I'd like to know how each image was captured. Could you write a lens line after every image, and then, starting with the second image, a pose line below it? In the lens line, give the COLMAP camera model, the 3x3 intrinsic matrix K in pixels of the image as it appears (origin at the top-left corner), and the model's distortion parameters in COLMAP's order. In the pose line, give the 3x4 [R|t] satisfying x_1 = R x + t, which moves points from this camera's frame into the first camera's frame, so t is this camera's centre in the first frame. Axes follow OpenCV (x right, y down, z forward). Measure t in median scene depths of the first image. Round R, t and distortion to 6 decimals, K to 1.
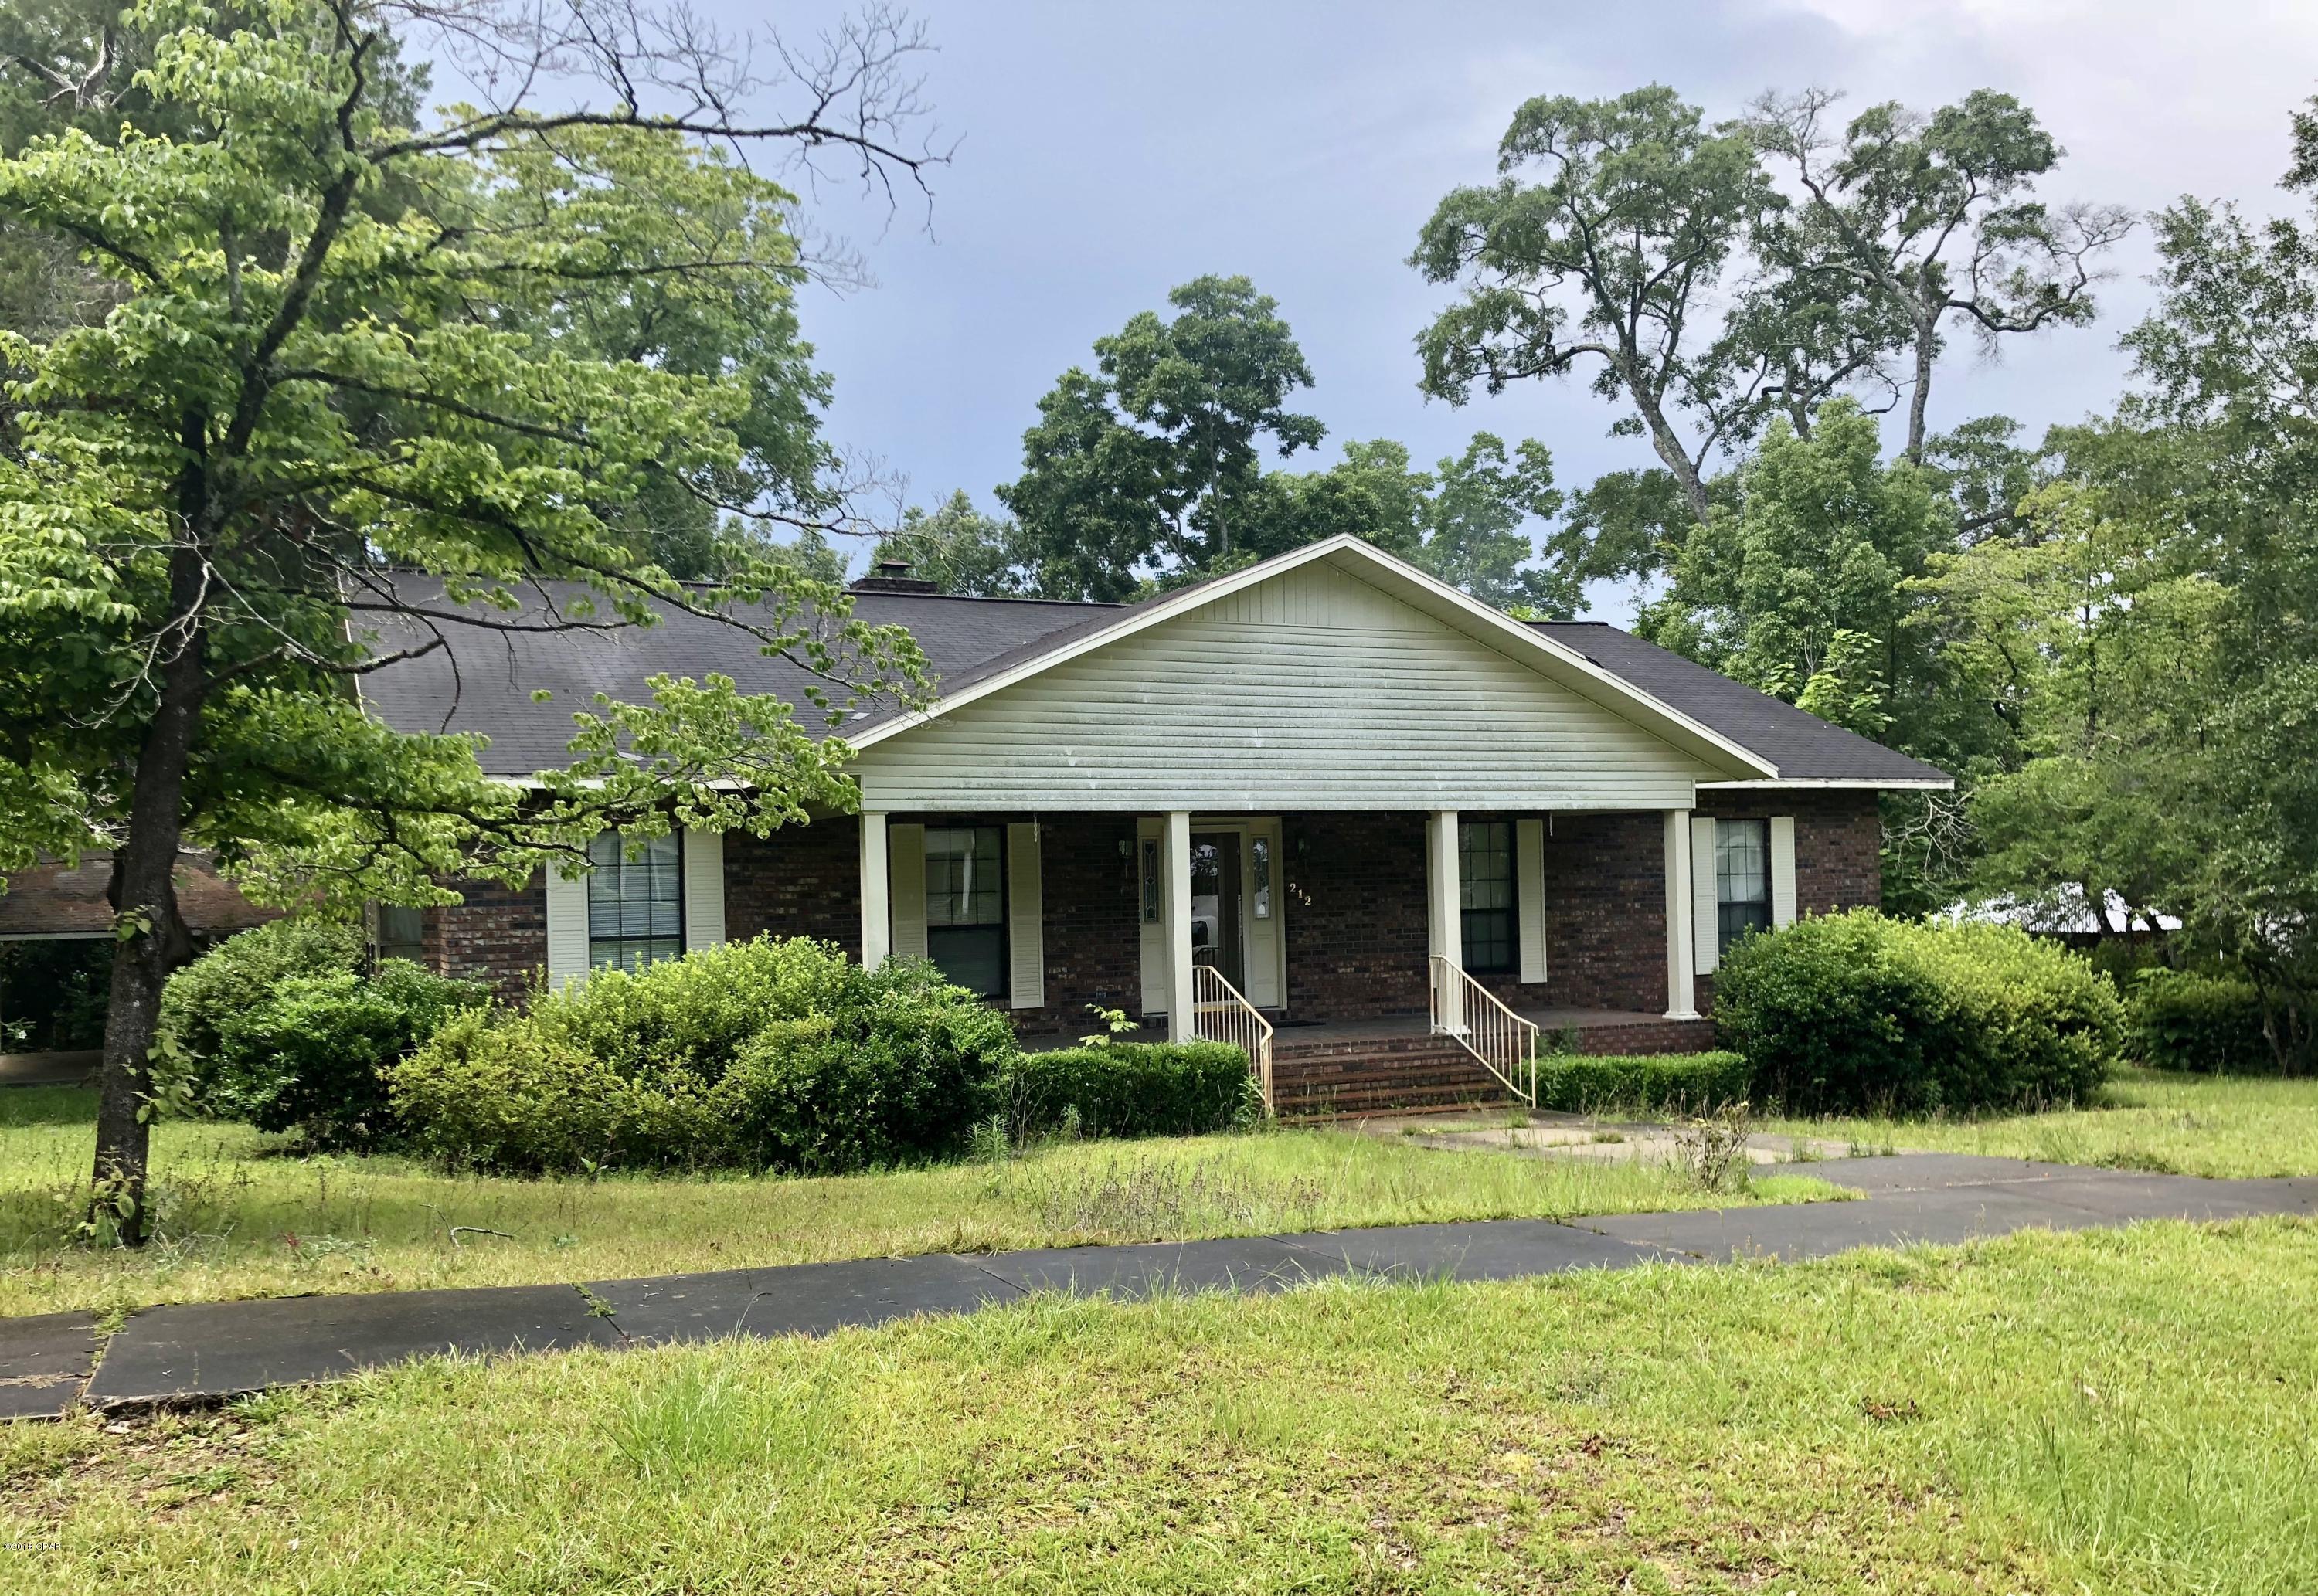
lens RADIAL K [[1893.8, 0, 1158.7], [0, 1893.8, 858.0], [0, 0, 1]] dist [0.122532, -0.000243]
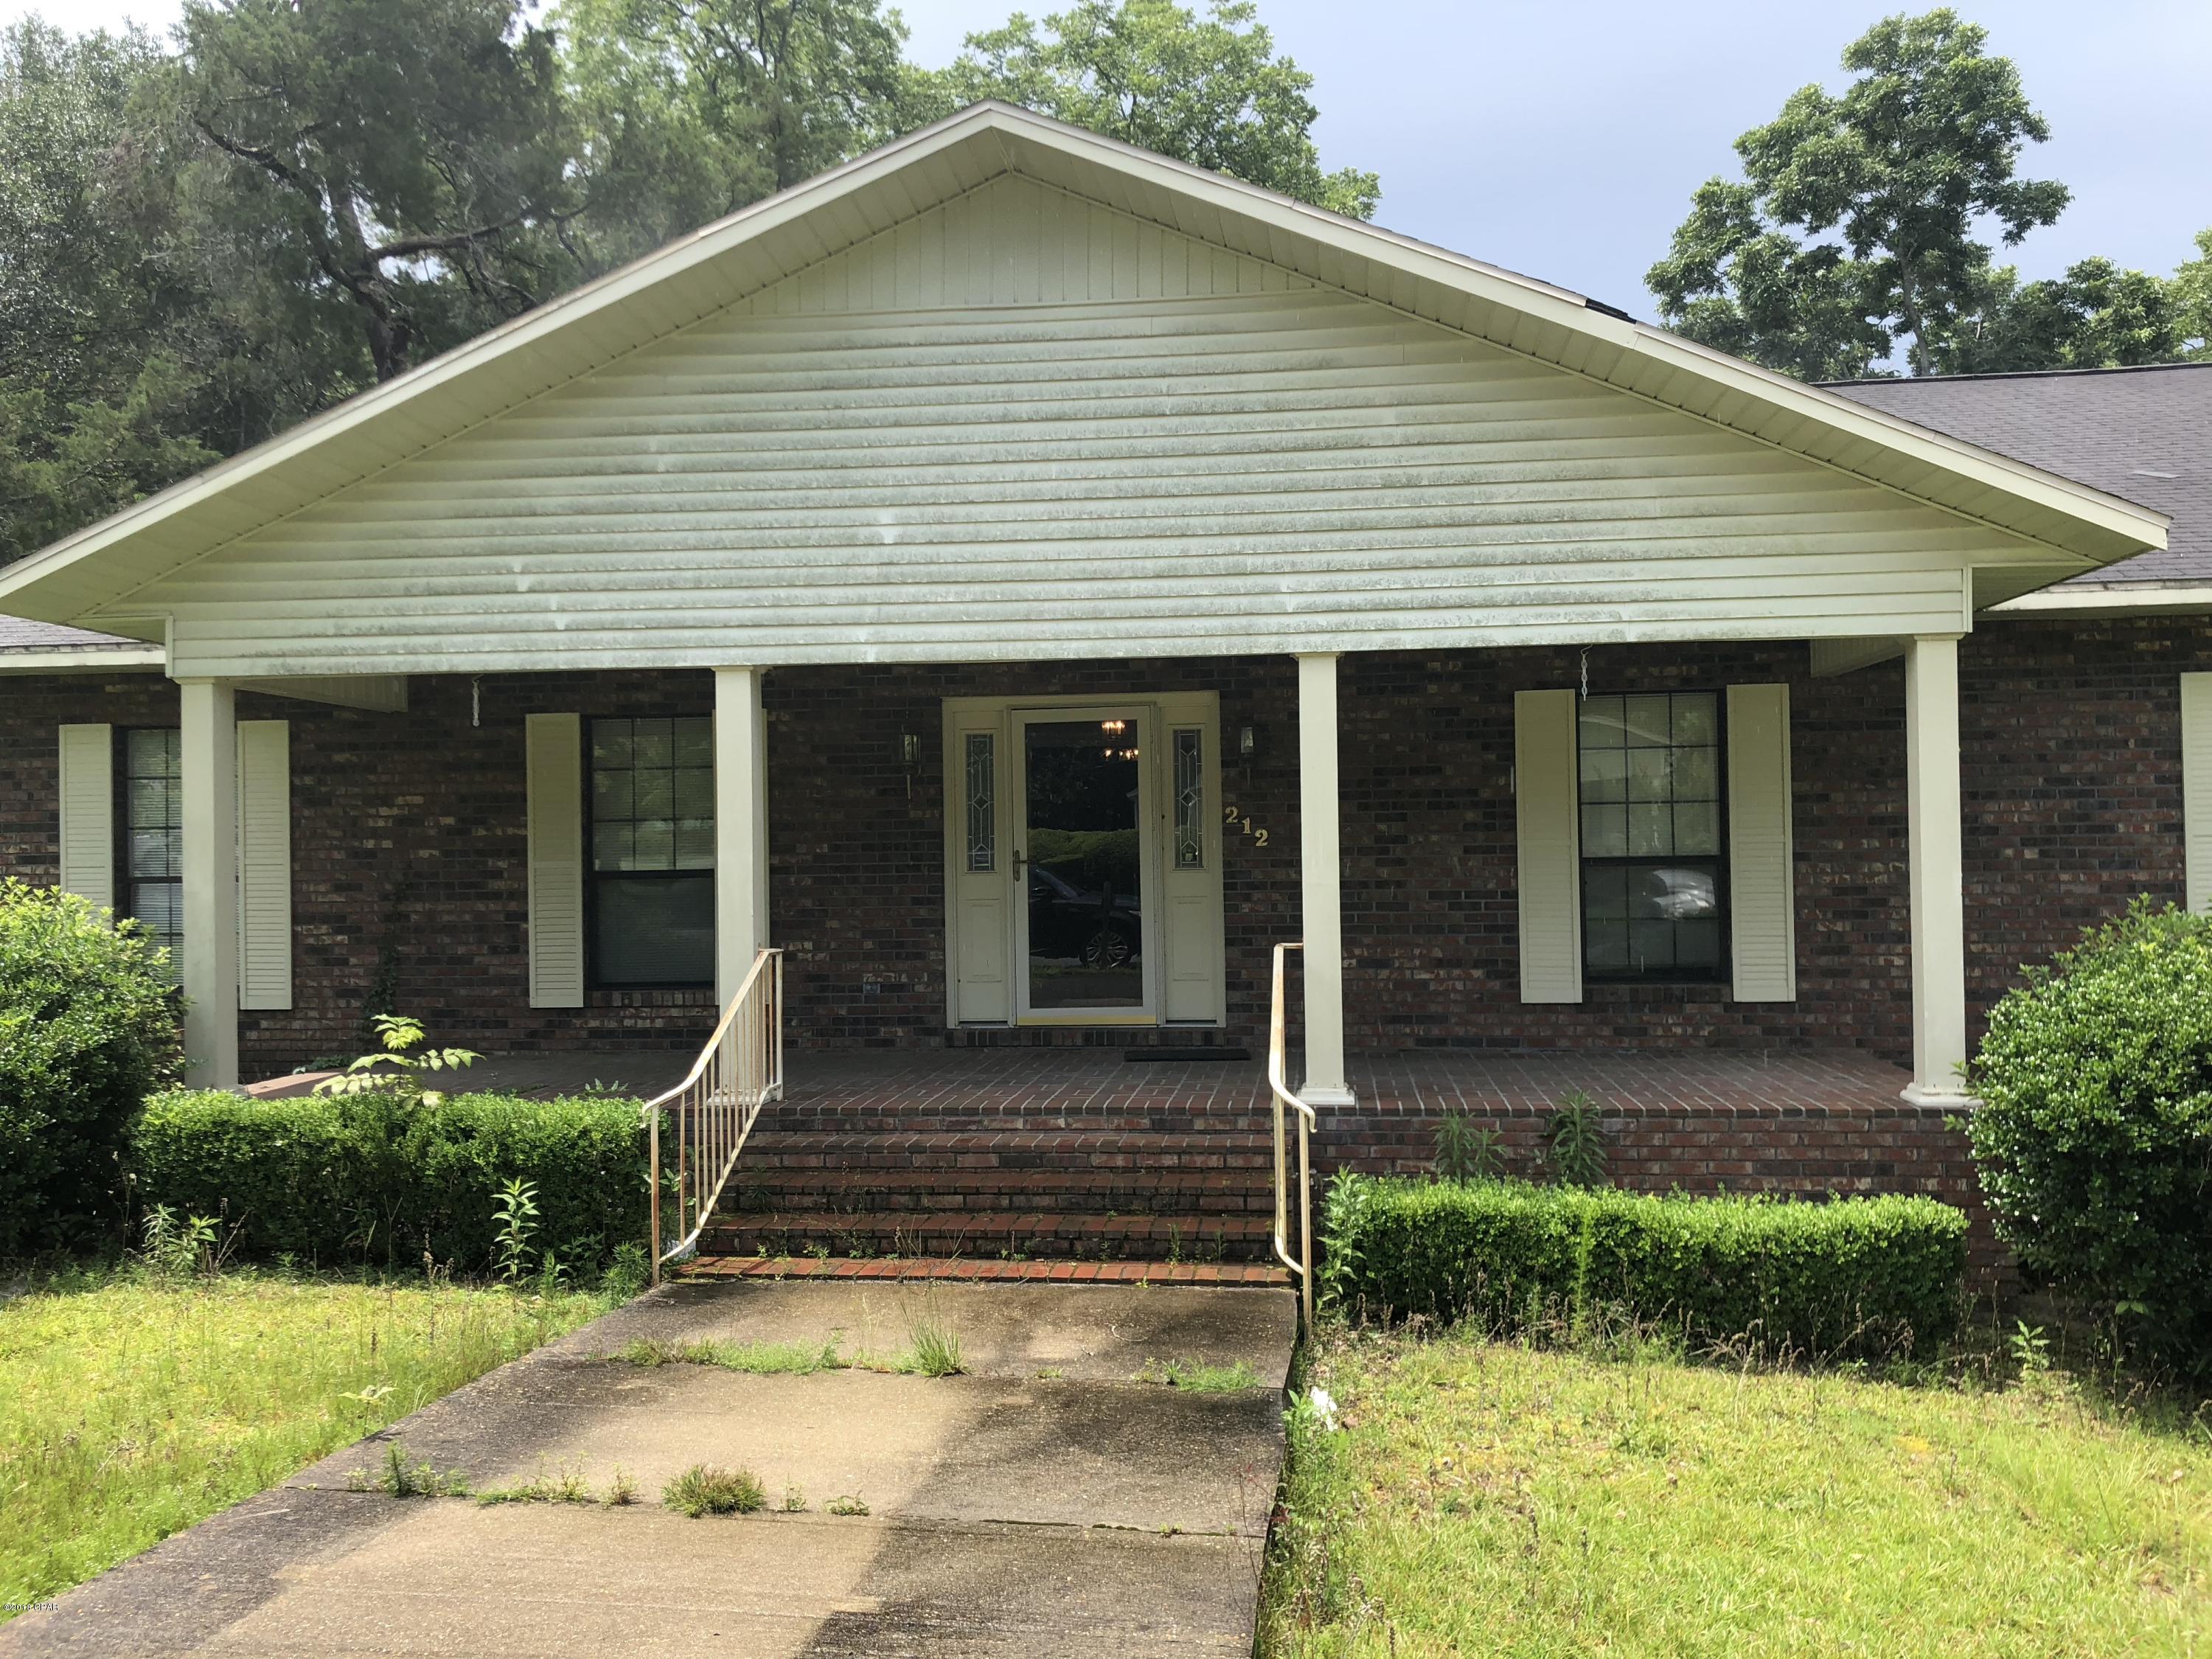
lens RADIAL K [[1796.7, 0, 1106.0], [0, 1796.7, 829.5], [0, 0, 1]] dist [0.093481, -0.115350]
pose [[0.853340, 0.003436, -0.521344, 0.353486], [0.001519, 0.999958, 0.009077, 0.016767], [0.521353, -0.008538, 0.853299, 0.572451]]
